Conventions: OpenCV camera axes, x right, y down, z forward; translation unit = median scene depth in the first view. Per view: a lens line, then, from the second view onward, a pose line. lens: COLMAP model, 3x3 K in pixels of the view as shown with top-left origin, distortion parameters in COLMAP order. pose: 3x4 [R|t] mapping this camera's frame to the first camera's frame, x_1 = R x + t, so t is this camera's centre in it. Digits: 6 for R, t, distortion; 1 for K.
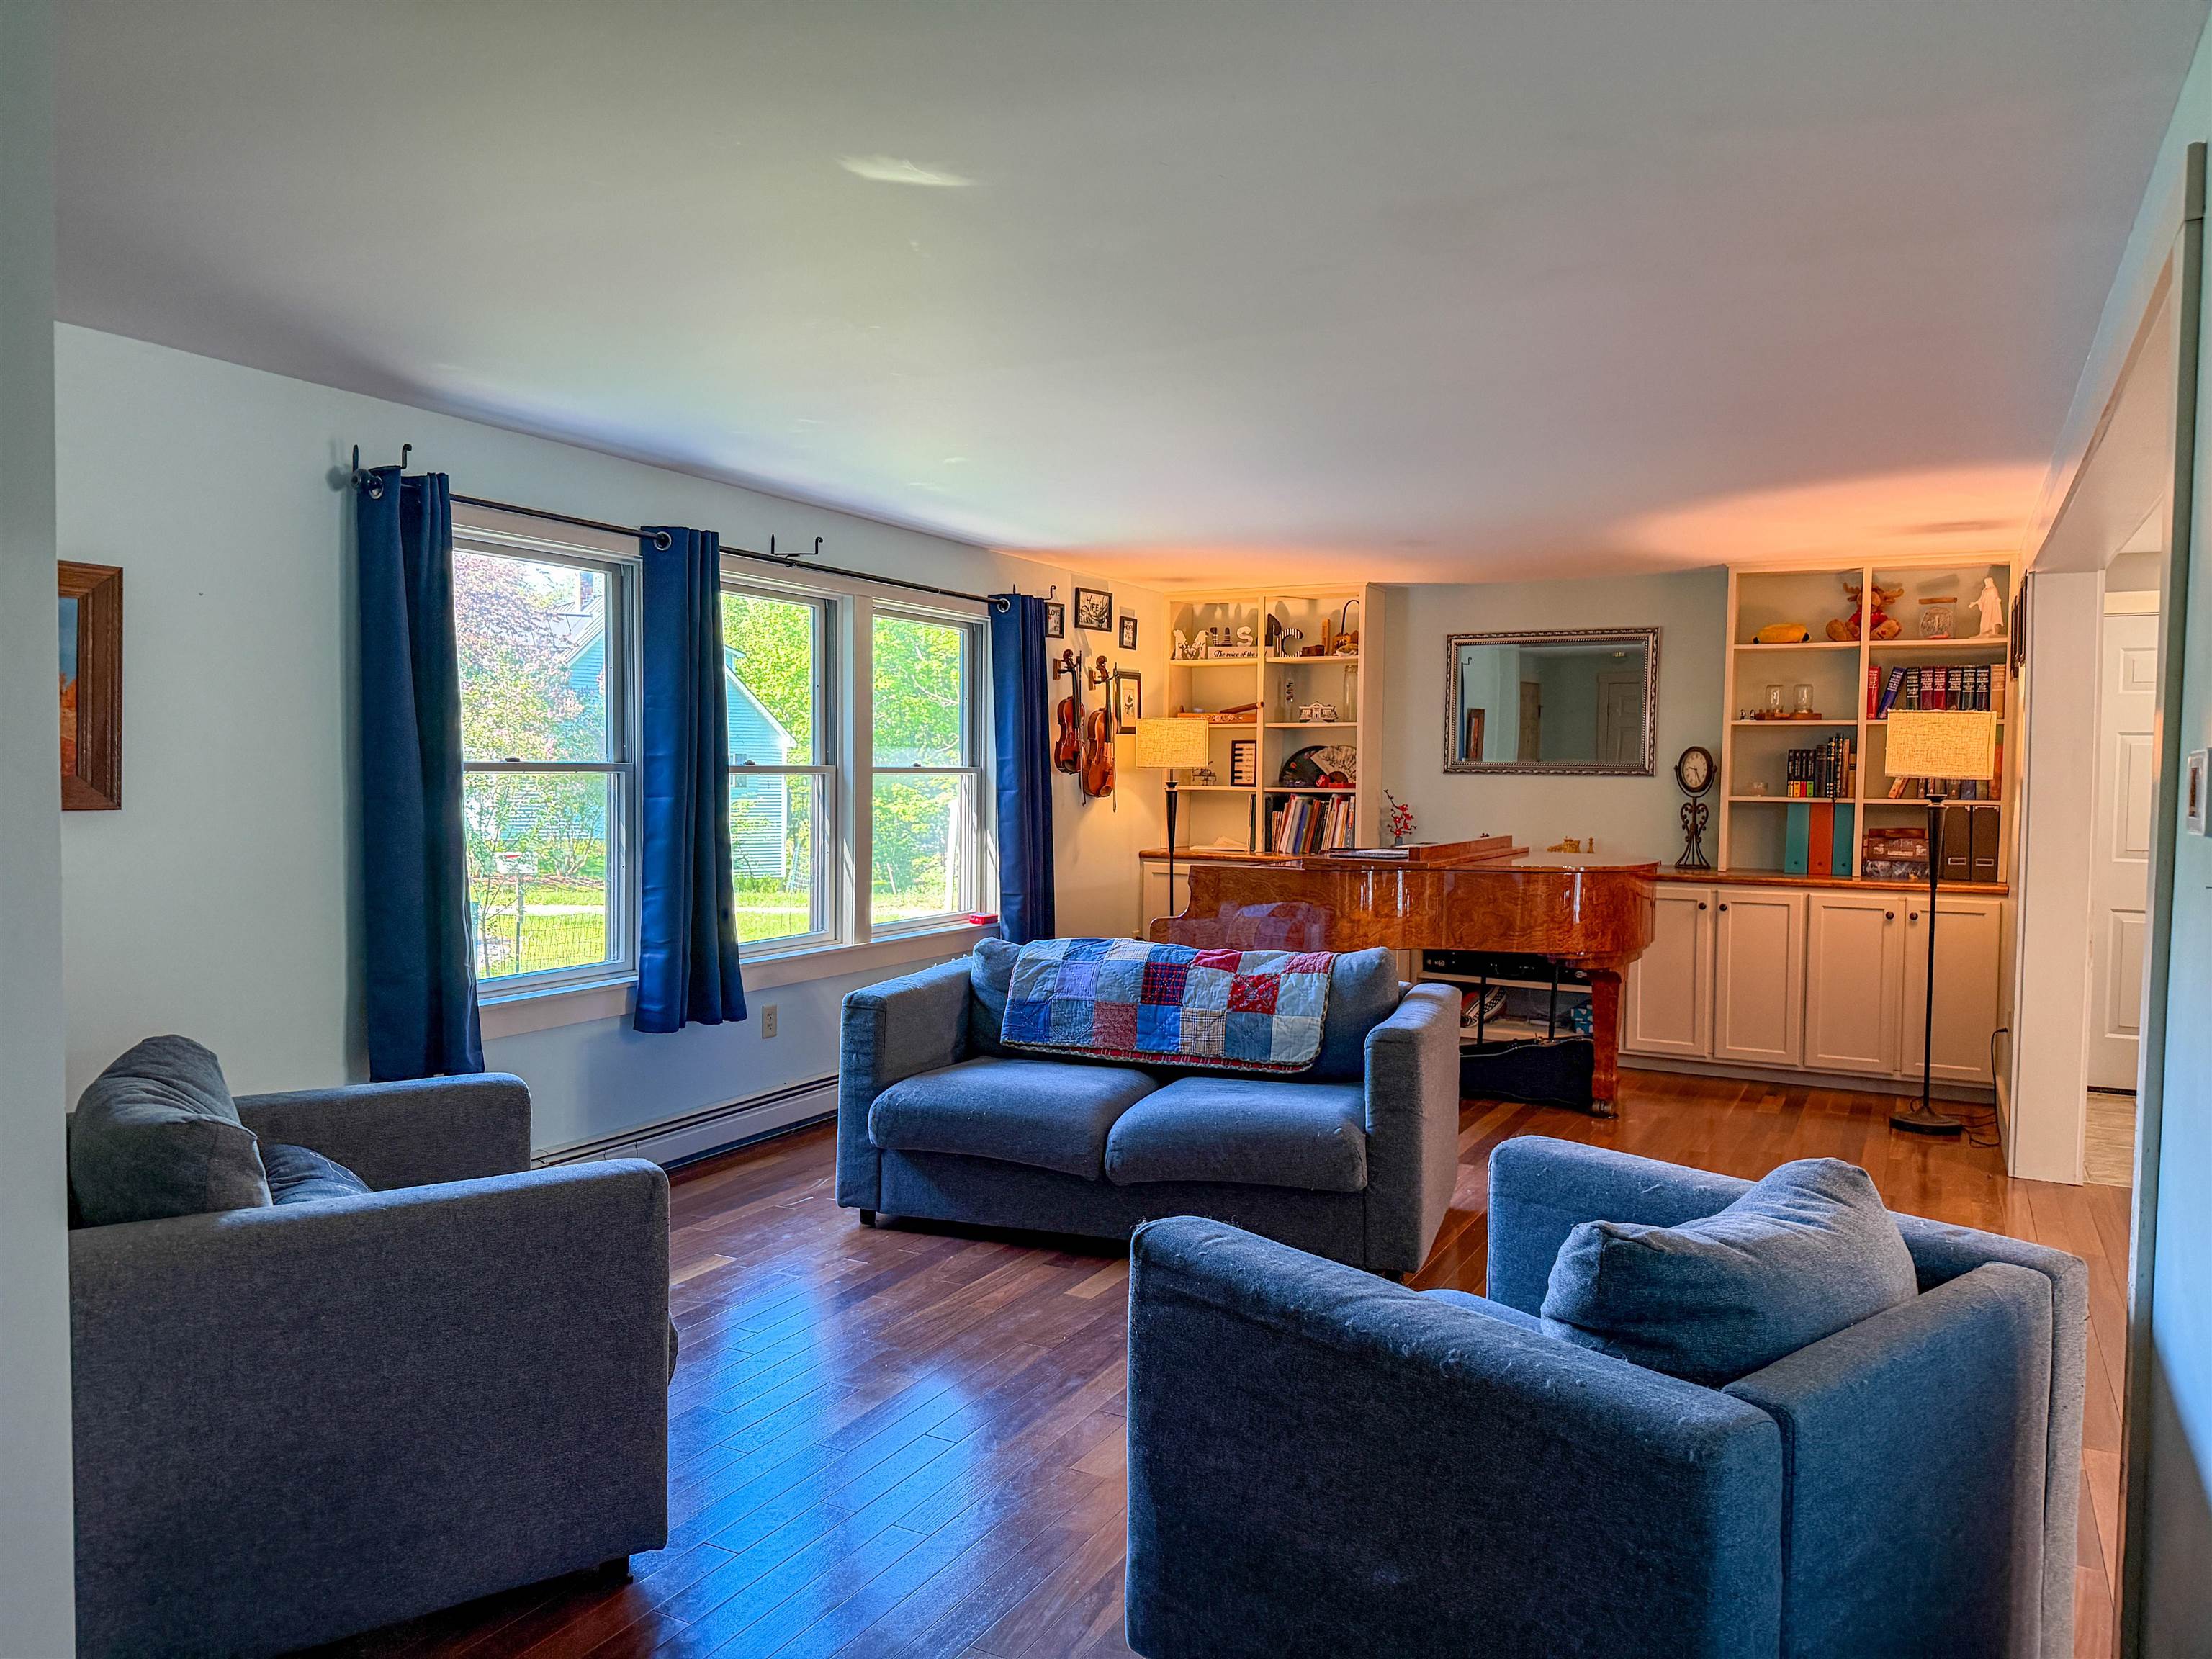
lens RADIAL K [[1533.2, 0, 1095.5], [0, 1533.2, 834.1], [0, 0, 1]] dist [0.110995, -0.182735]
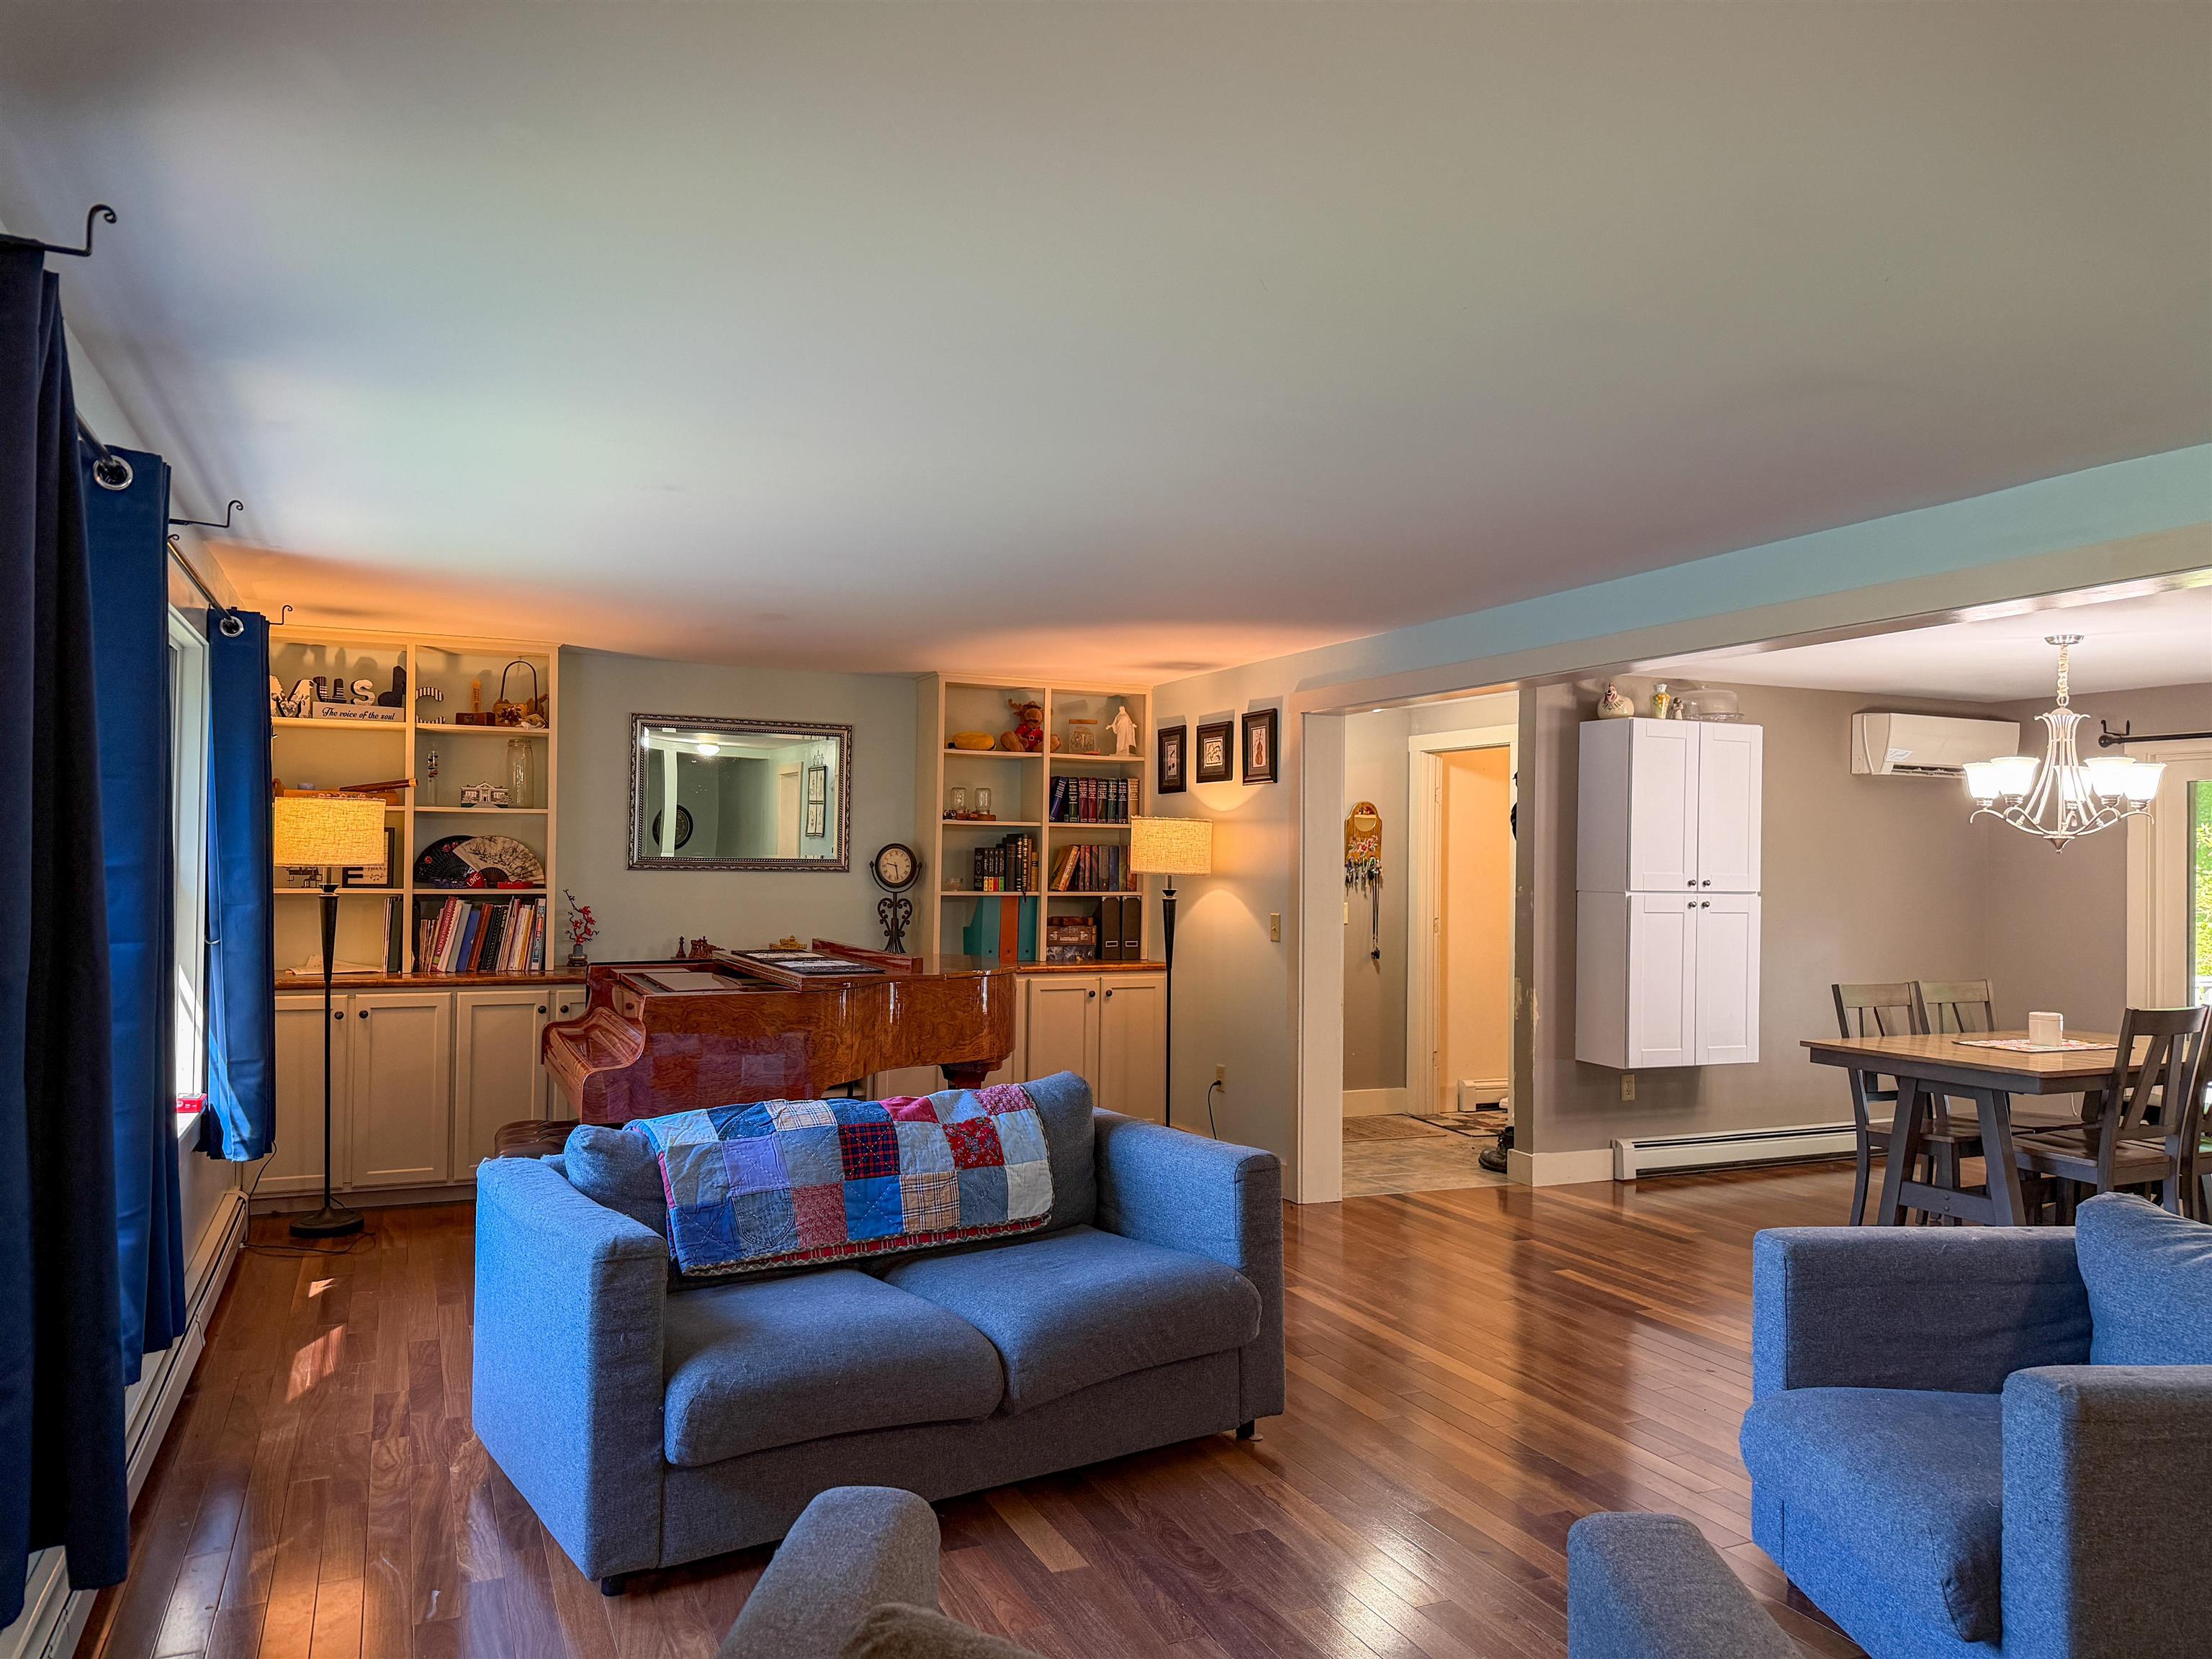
lens RADIAL K [[1533.2, 0, 1095.5], [0, 1533.2, 834.1], [0, 0, 1]] dist [0.110995, -0.182735]
pose [[0.597746, 0.010432, 0.801618, -0.373850], [0.030306, 0.998907, -0.035597, -0.023622], [-0.801113, 0.045572, 0.596776, 0.303795]]
